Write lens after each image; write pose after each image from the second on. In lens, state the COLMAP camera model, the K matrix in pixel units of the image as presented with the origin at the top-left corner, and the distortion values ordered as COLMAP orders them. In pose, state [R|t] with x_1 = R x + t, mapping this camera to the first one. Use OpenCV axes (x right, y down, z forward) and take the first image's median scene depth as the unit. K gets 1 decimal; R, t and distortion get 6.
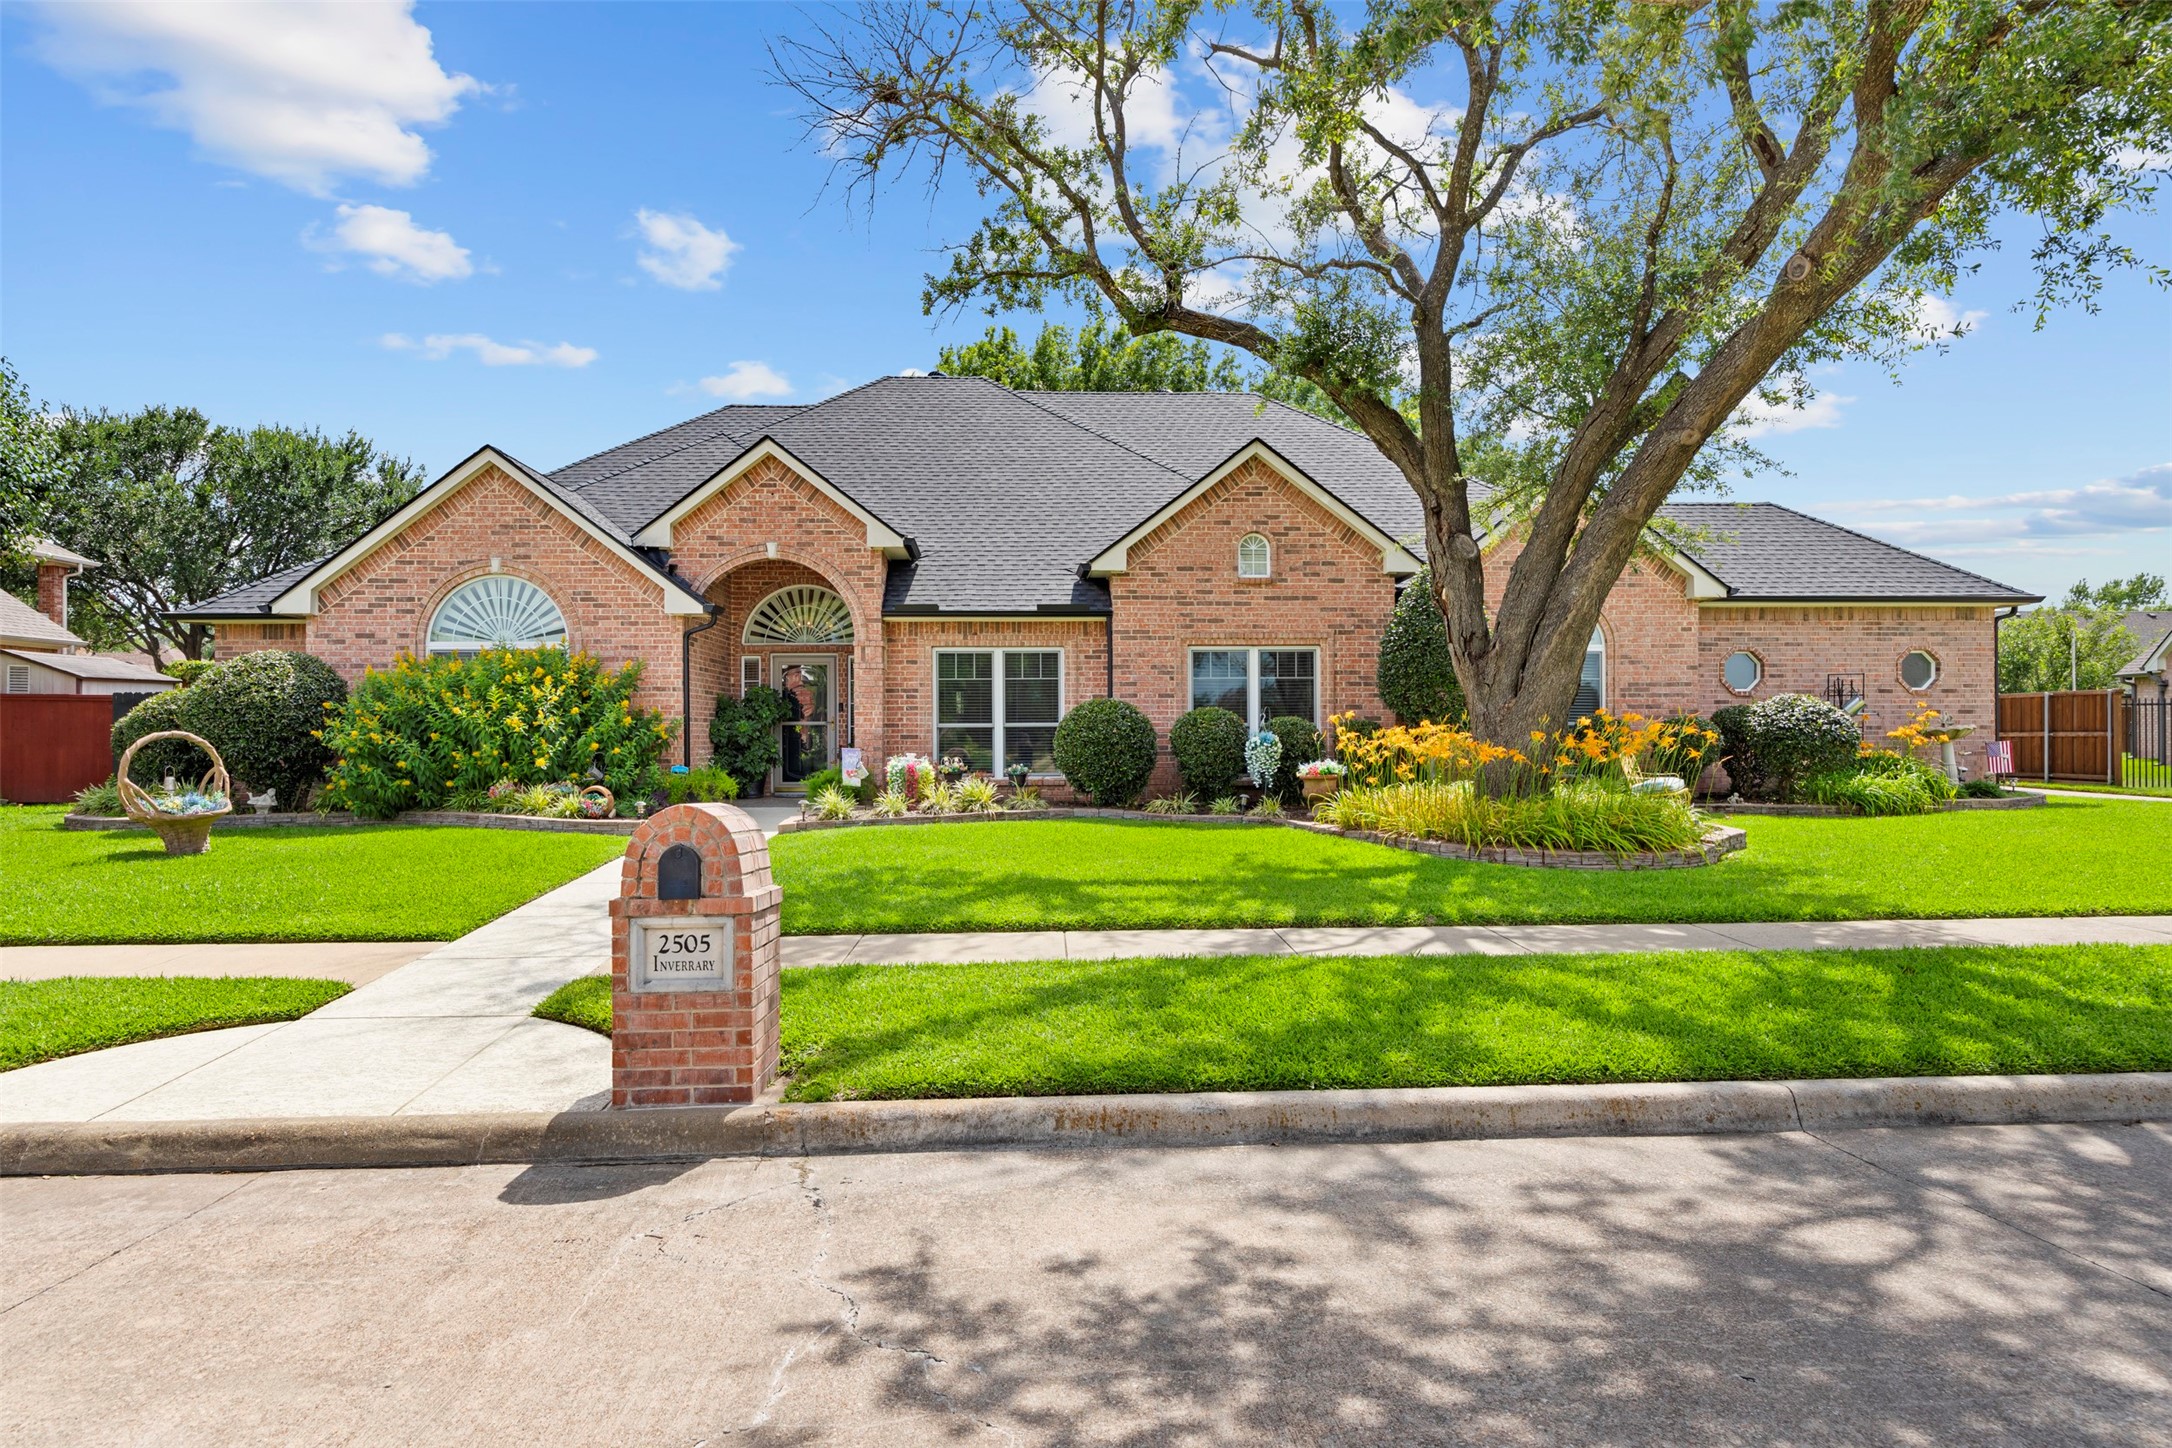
lens RADIAL K [[1239.2, 0, 1086.9], [0, 1239.2, 726.6], [0, 0, 1]] dist [0.000230, -0.000346]
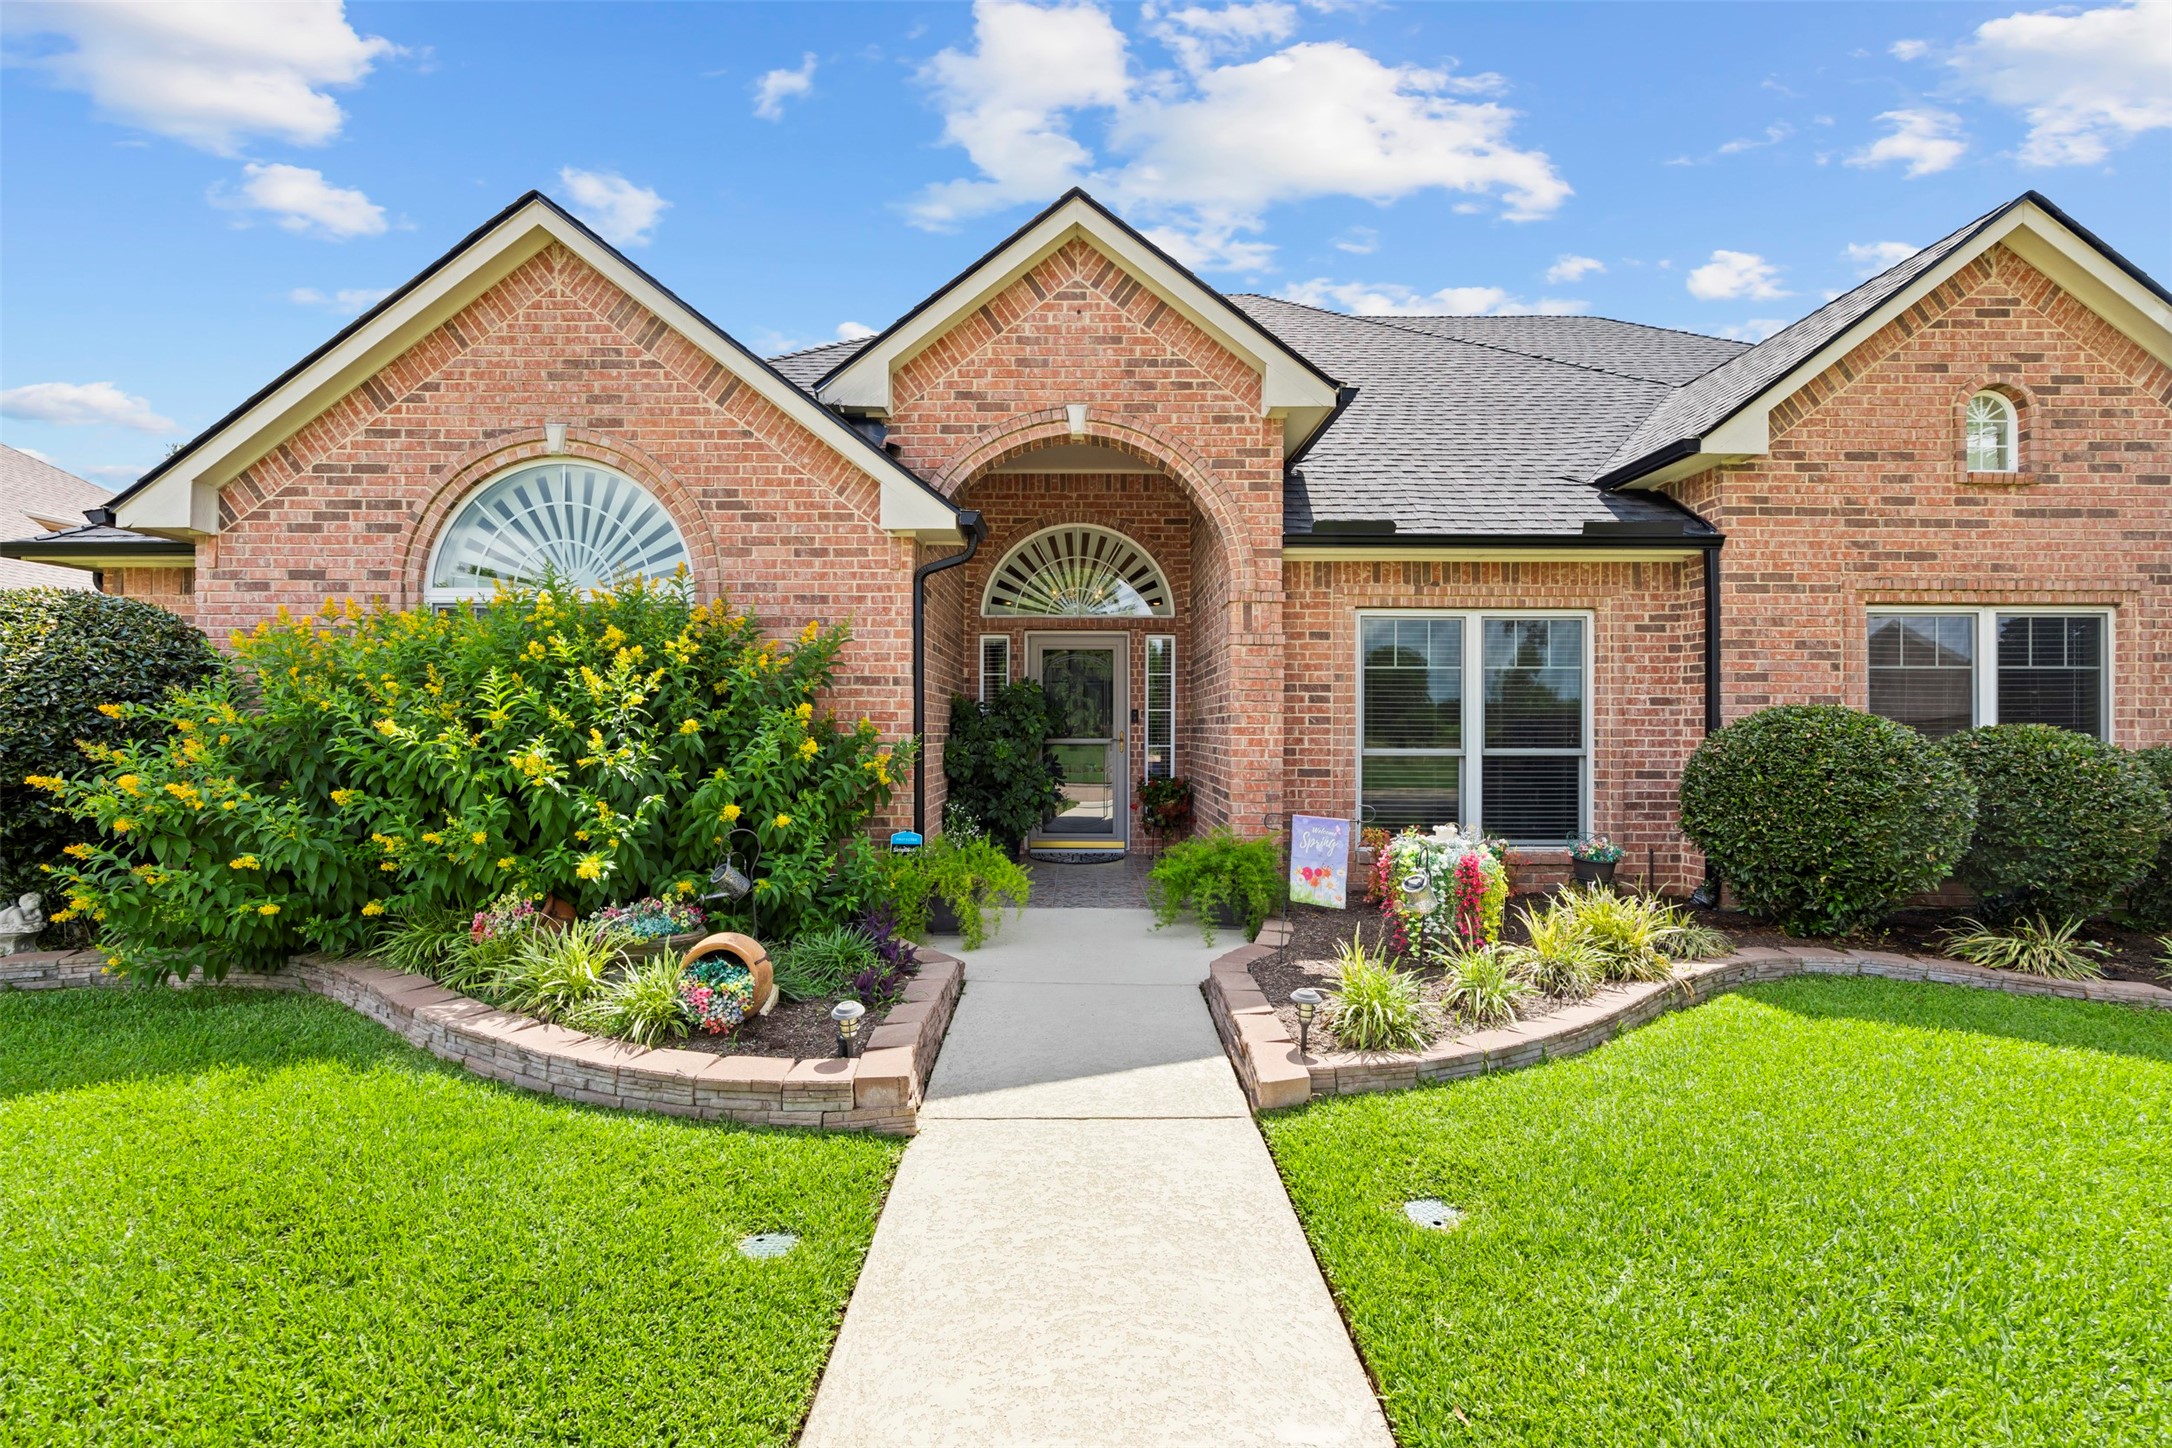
lens RADIAL K [[882.3, 0, 1079.1], [0, 882.3, 729.3], [0, 0, 1]] dist [-0.003187, 0.000813]
pose [[0.998823, 0.006984, -0.048006, -0.237953], [-0.006680, 0.999957, 0.006485, -0.013314], [0.048050, -0.006156, 0.998826, 0.634513]]
